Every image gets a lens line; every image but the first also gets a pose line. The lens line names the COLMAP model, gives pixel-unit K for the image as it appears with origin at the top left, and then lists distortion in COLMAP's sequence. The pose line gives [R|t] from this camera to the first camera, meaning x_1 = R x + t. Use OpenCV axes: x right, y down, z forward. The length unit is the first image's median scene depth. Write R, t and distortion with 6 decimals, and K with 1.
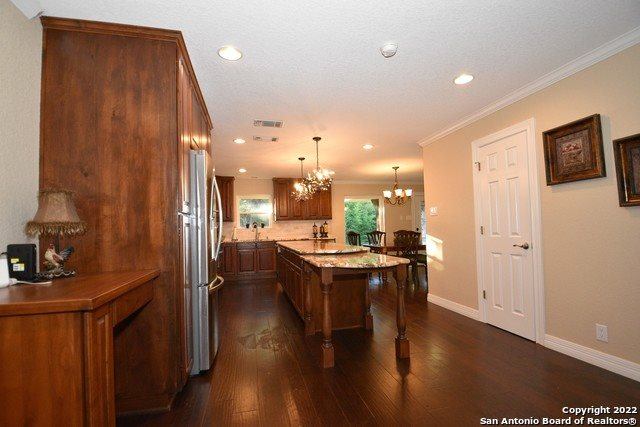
lens RADIAL K [[293.1, 0, 320.7], [0, 293.1, 224.1], [0, 0, 1]] dist [-0.001395, -0.000142]
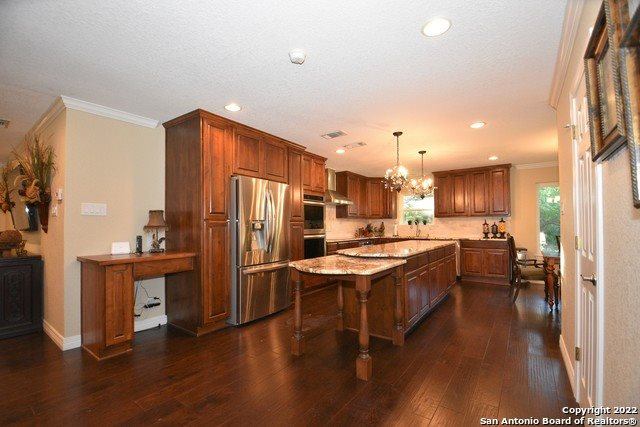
lens RADIAL K [[278.8, 0, 318.5], [0, 278.8, 218.6], [0, 0, 1]] dist [0.018163, -0.025726]
pose [[0.632075, 0.009587, -0.774848, 0.531523], [-0.002823, 0.999945, 0.010070, -0.028181], [0.774902, -0.004177, 0.632068, 0.241117]]
